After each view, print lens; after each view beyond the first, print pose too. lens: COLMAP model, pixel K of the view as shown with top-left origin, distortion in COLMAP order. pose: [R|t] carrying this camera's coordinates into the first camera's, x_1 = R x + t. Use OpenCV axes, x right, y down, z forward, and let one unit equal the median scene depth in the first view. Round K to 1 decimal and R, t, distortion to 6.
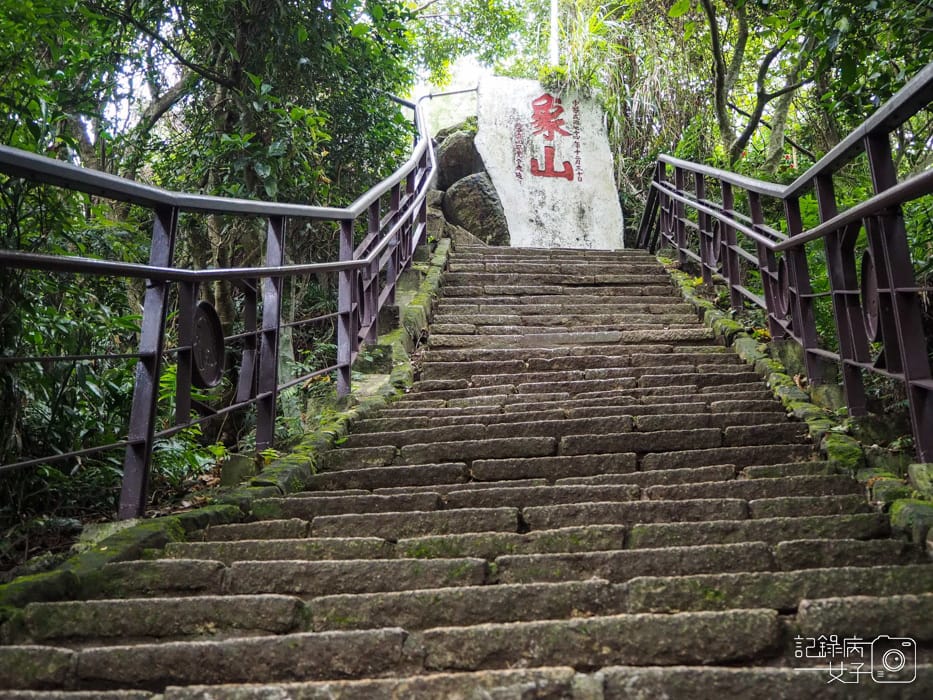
lens RADIAL K [[1299.6, 0, 464.7], [0, 1299.6, 350.9], [0, 0, 1]] dist [-0.052790, 0.000000]
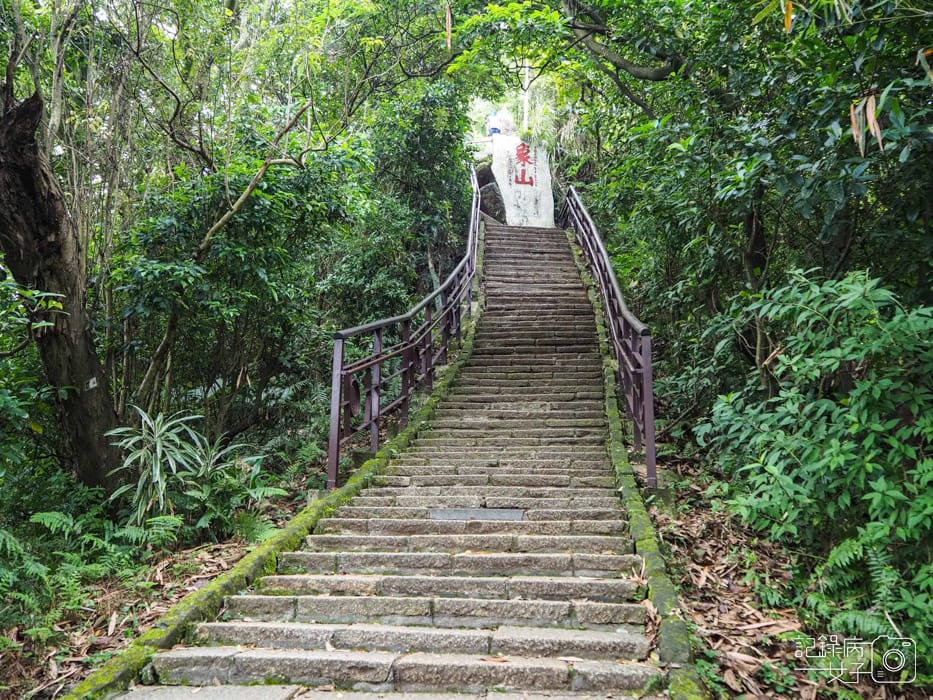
lens RADIAL K [[790.9, 0, 465.0], [0, 790.9, 350.2], [0, 0, 1]] dist [-0.048432, 0.012988]
pose [[0.999588, 0.019542, 0.021022, -0.062244], [-0.023355, 0.979530, 0.199941, -0.122443], [-0.016684, -0.200350, 0.979582, -0.440174]]
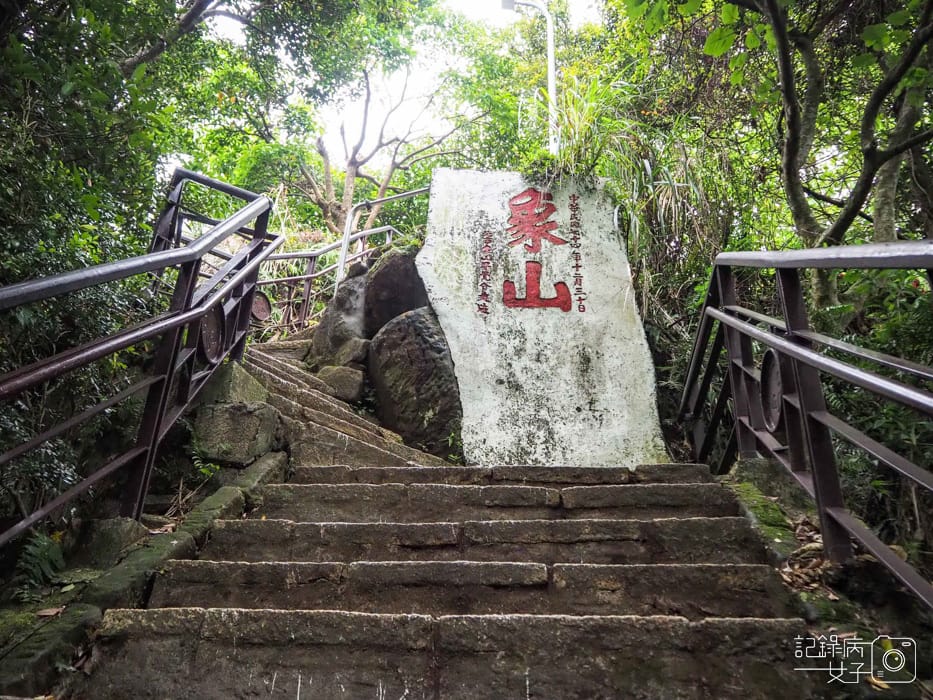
lens RADIAL K [[790.9, 0, 469.0], [0, 790.9, 344.5], [0, 0, 1]] dist [-0.048432, 0.012988]
pose [[0.991892, -0.055043, -0.114542, 0.077320], [0.045192, 0.995192, -0.086896, -0.083208], [0.118775, 0.081015, 0.989611, 0.609751]]
